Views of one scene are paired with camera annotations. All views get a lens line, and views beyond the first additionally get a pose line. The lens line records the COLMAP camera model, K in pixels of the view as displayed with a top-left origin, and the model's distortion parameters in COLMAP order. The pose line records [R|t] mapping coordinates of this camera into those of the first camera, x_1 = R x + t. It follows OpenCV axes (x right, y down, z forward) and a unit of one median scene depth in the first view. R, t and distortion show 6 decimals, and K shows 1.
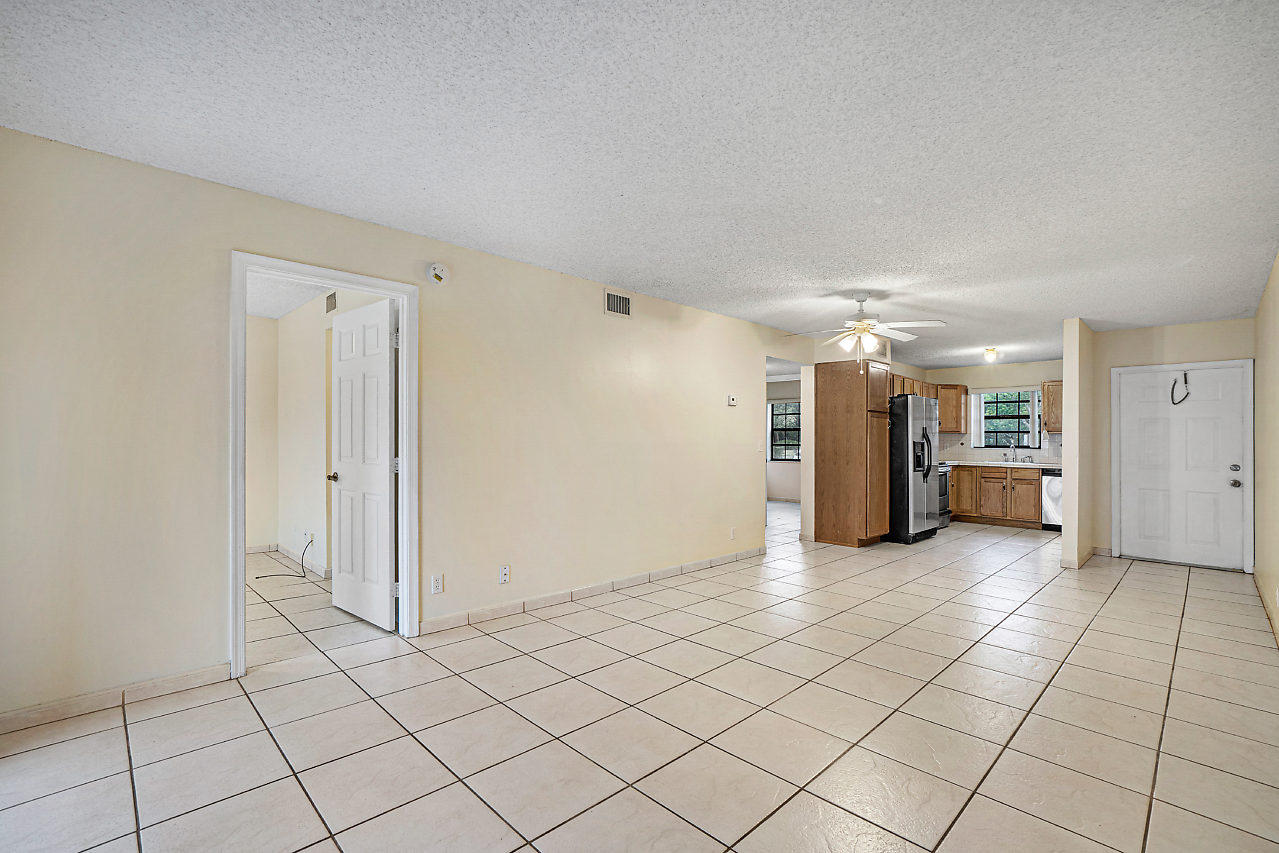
lens RADIAL K [[563.4, 0, 622.6], [0, 563.4, 437.1], [0, 0, 1]] dist [-0.038966, 0.018976]
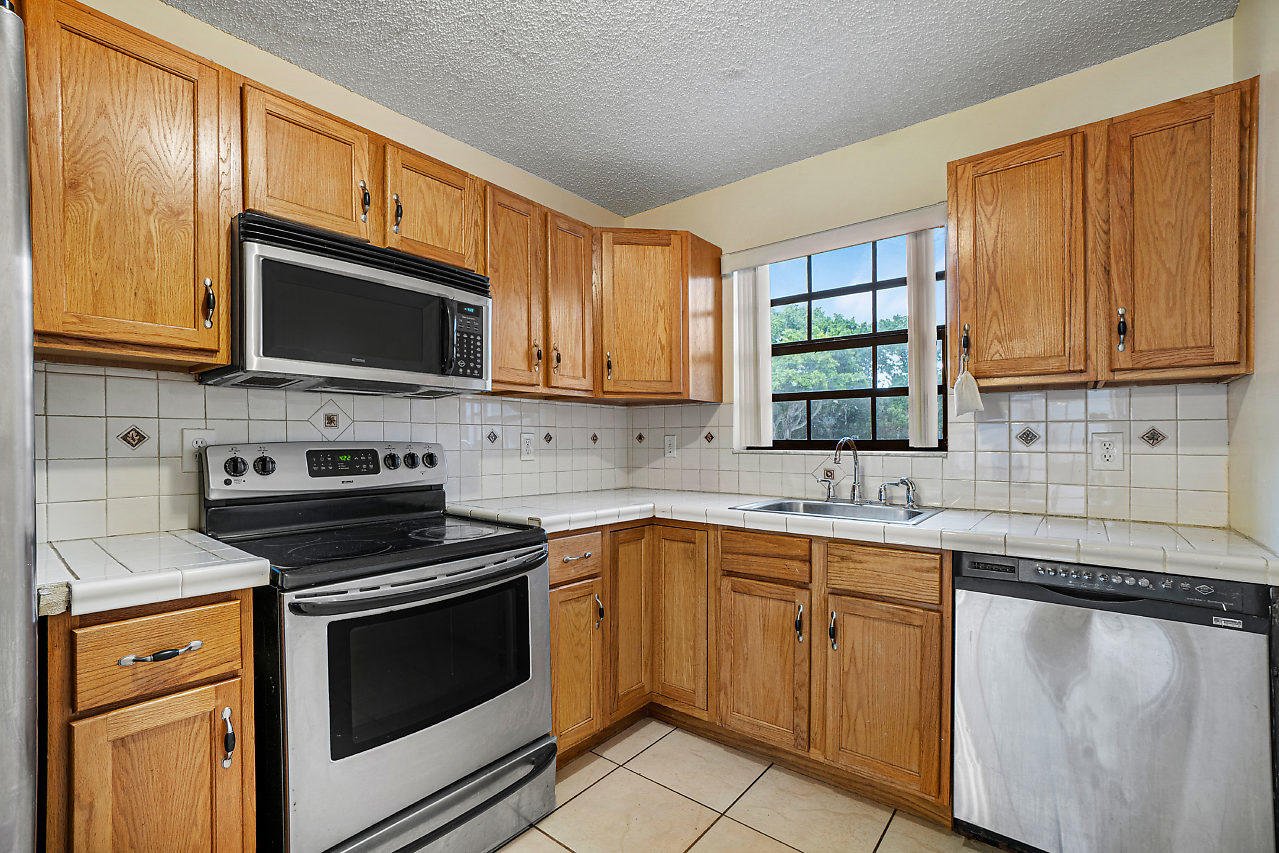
lens RADIAL K [[563.4, 0, 622.6], [0, 563.4, 437.1], [0, 0, 1]] dist [-0.038966, 0.018976]
pose [[0.992627, -0.011014, 0.120707, 0.561030], [0.010722, 0.999938, 0.003067, 0.011245], [-0.120733, -0.001750, 0.992683, 0.744644]]
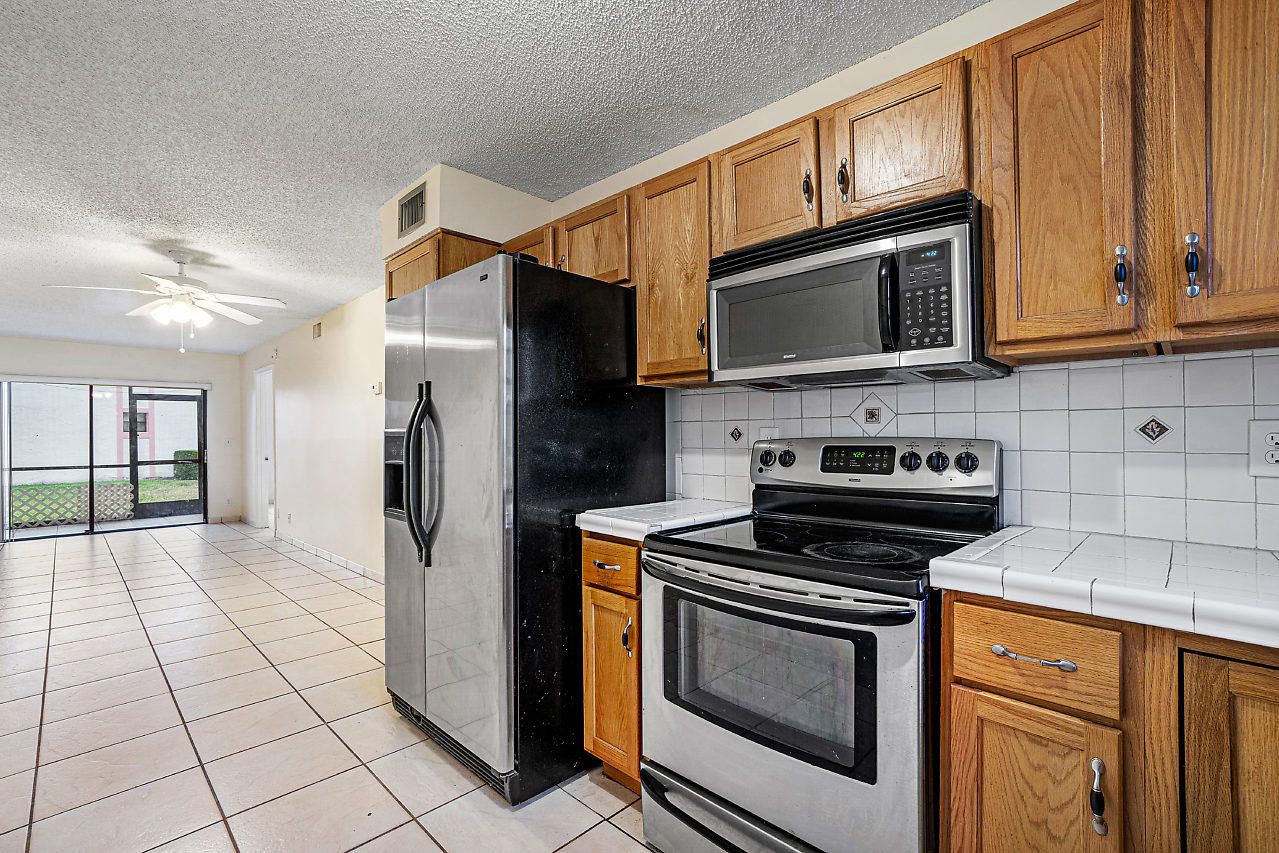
lens RADIAL K [[563.4, 0, 622.6], [0, 563.4, 437.1], [0, 0, 1]] dist [-0.038966, 0.018976]
pose [[0.033804, -0.008528, -0.999392, 0.685016], [0.014643, 0.999860, -0.008037, 0.012808], [0.999321, -0.014362, 0.033924, 0.882254]]
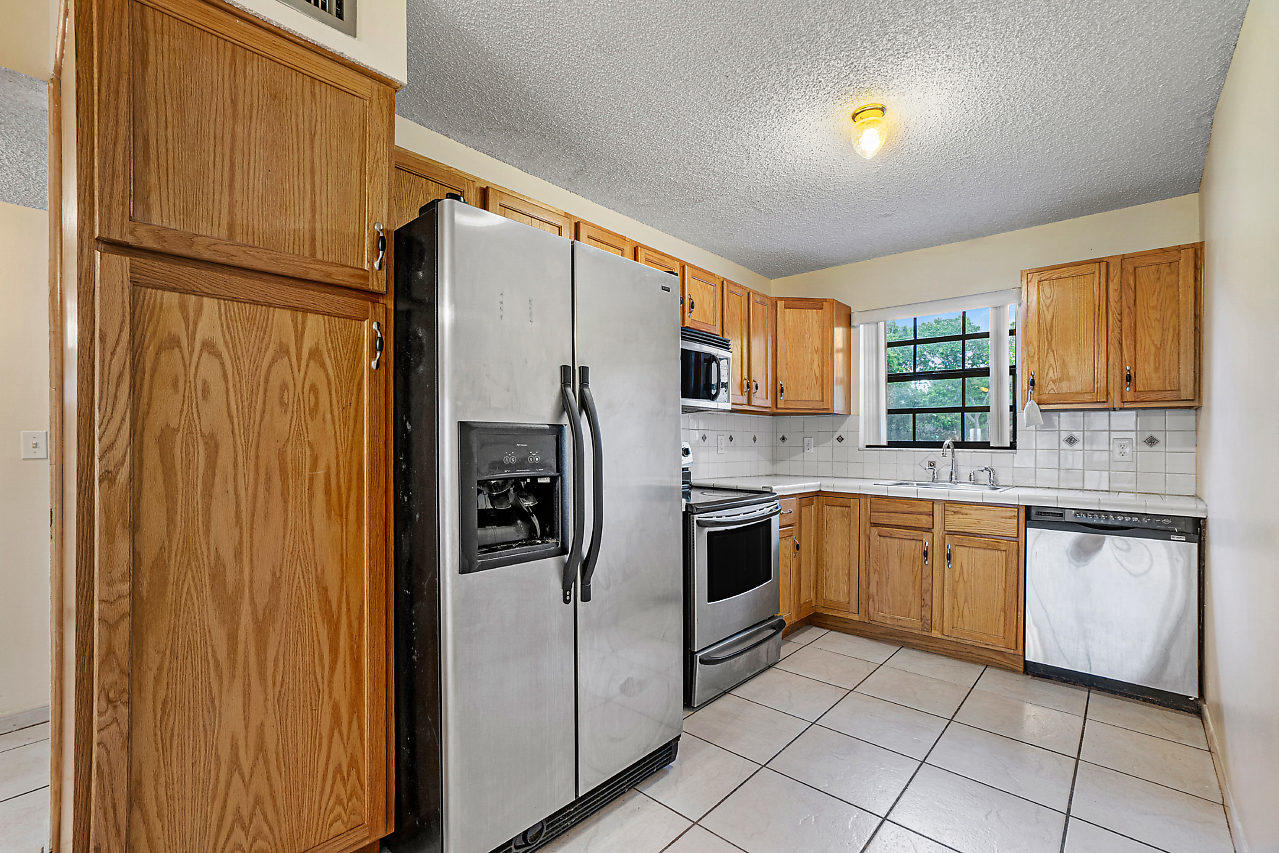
lens RADIAL K [[563.4, 0, 622.6], [0, 563.4, 437.1], [0, 0, 1]] dist [-0.038966, 0.018976]
pose [[0.997619, -0.003831, 0.068857, 0.436137], [0.003591, 0.999987, 0.003605, 0.009133], [-0.068870, -0.003349, 0.997620, 0.609729]]
